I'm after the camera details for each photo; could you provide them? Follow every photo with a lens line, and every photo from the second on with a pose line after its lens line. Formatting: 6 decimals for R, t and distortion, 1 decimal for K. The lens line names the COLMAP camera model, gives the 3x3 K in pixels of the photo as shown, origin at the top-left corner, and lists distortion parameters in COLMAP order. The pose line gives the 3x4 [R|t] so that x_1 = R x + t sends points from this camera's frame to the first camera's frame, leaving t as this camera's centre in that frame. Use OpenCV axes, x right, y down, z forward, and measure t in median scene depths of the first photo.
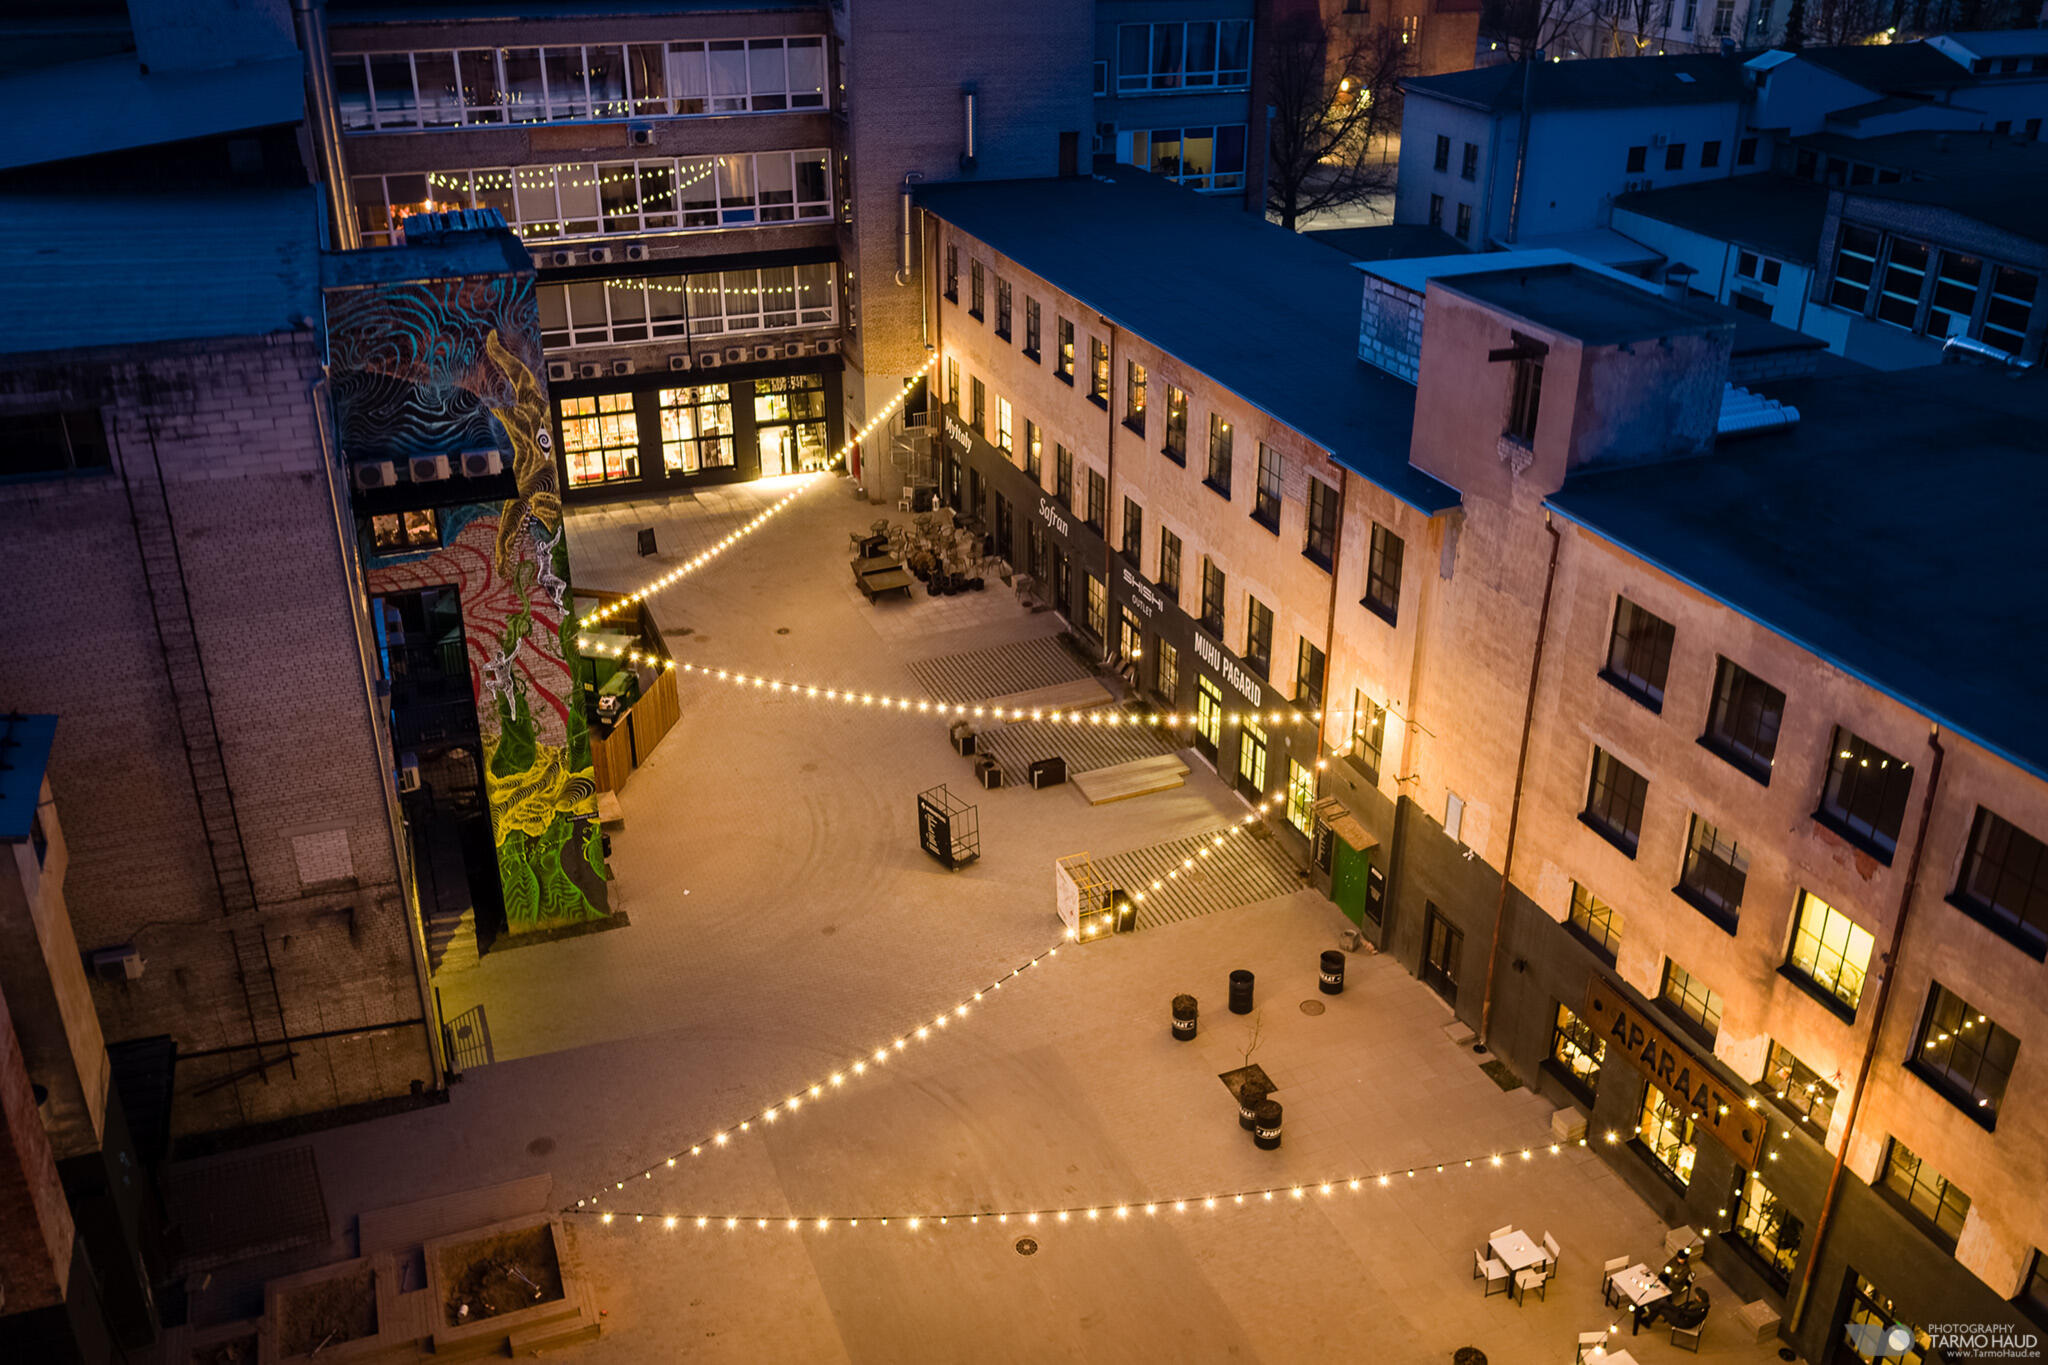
lens RADIAL K [[1761.3, 0, 1035.8], [0, 1761.3, 645.0], [0, 0, 1]] dist [-0.001706, 0.009807]
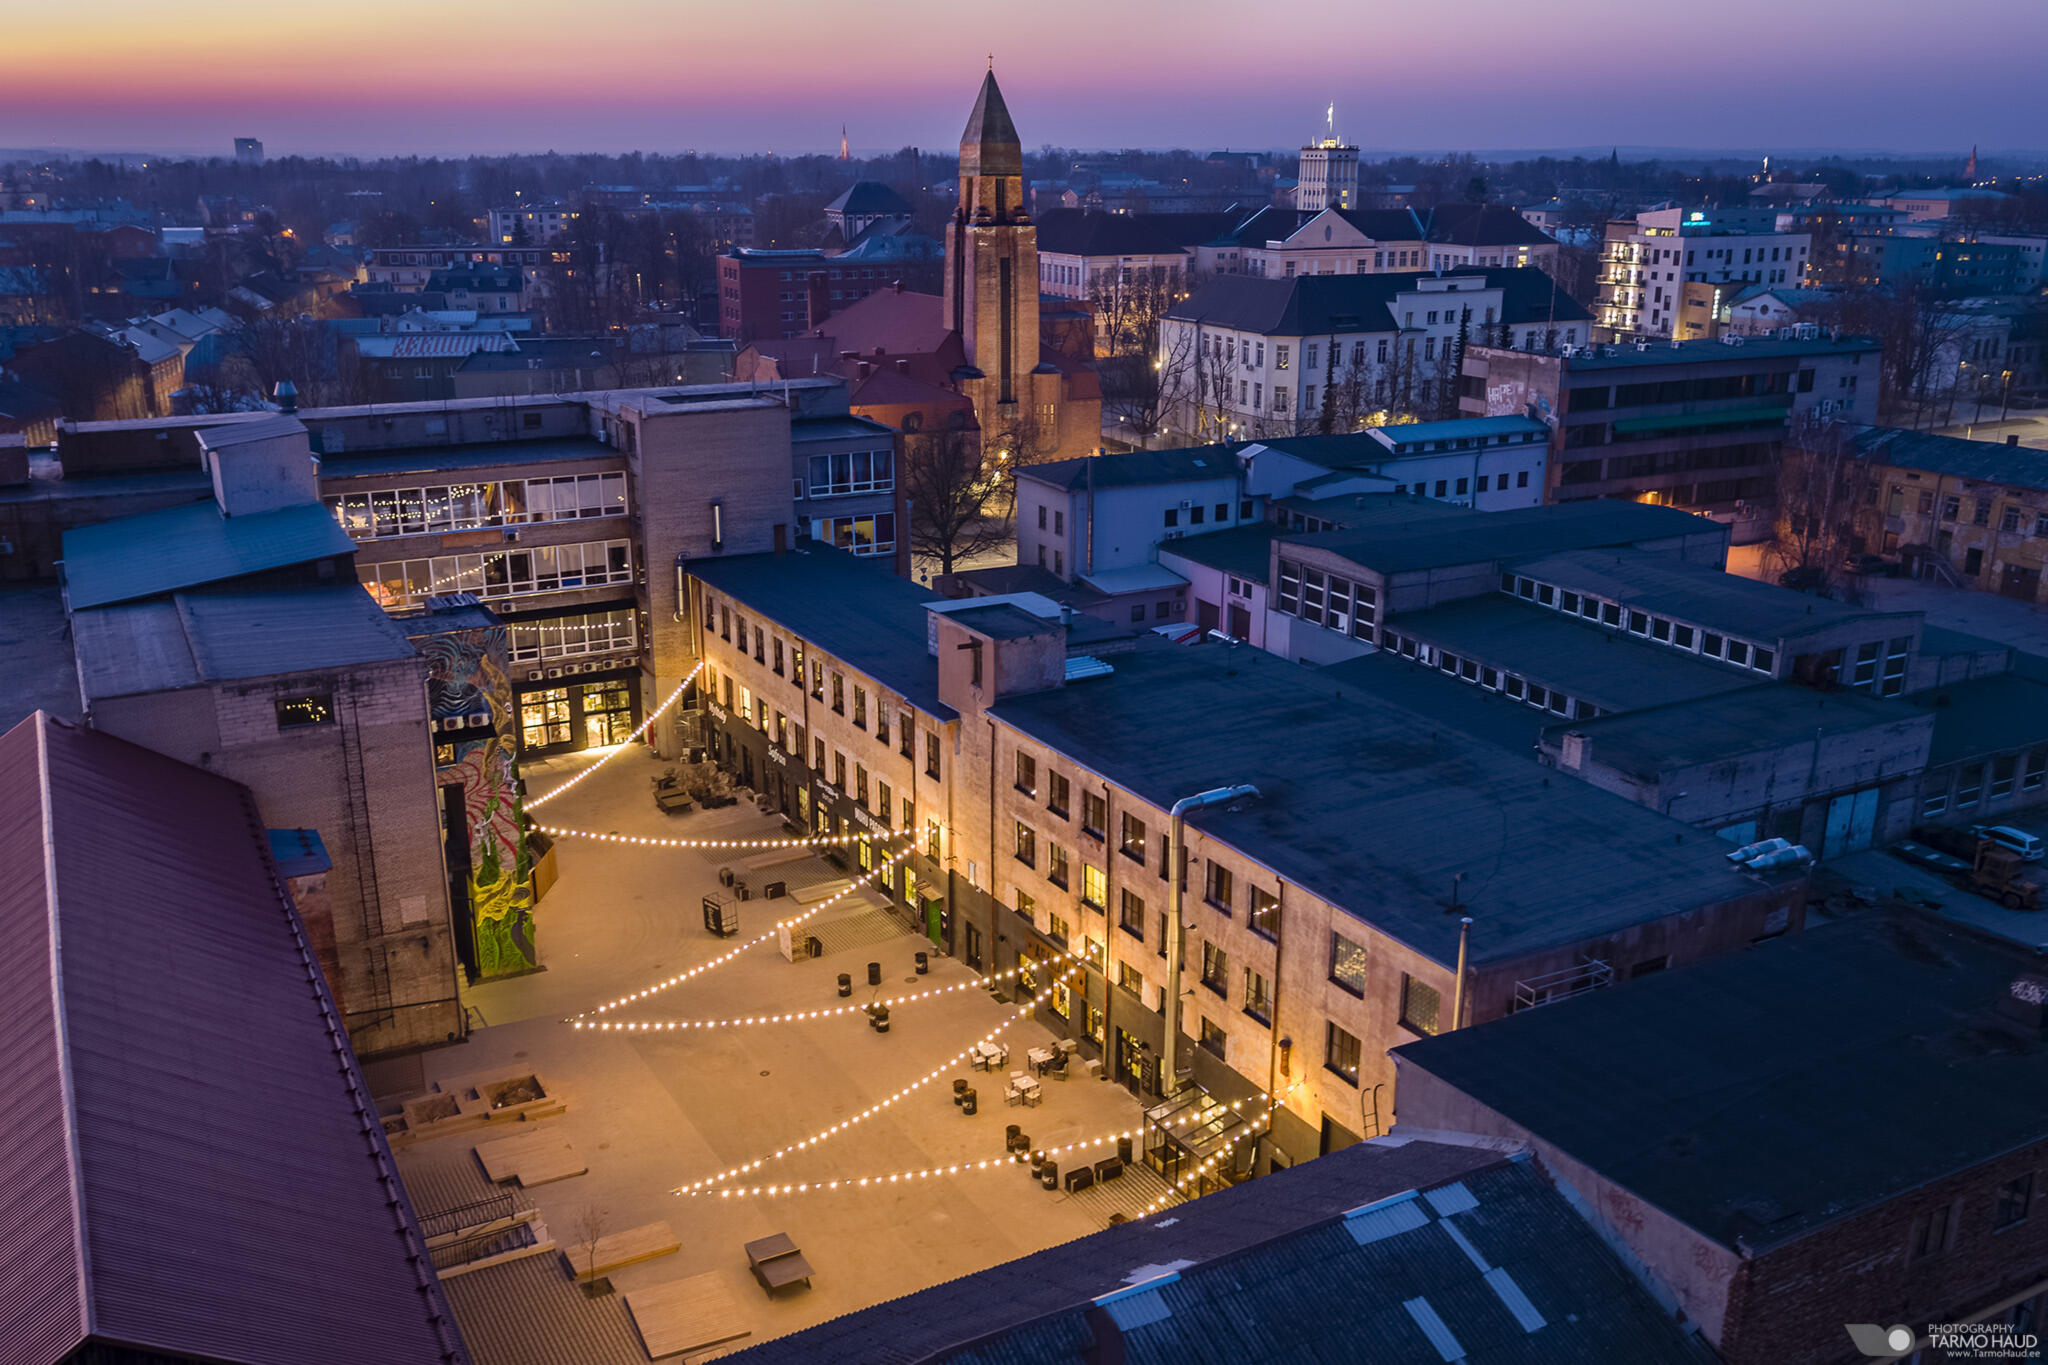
lens RADIAL K [[1761.3, 0, 975.8], [0, 1761.3, 722.3], [0, 0, 1]] dist [-0.001706, 0.009807]
pose [[0.993810, -0.043610, 0.102173, 0.040863], [0.056865, 0.989797, -0.130645, 0.181049], [-0.095433, 0.135646, 0.986150, -0.966008]]
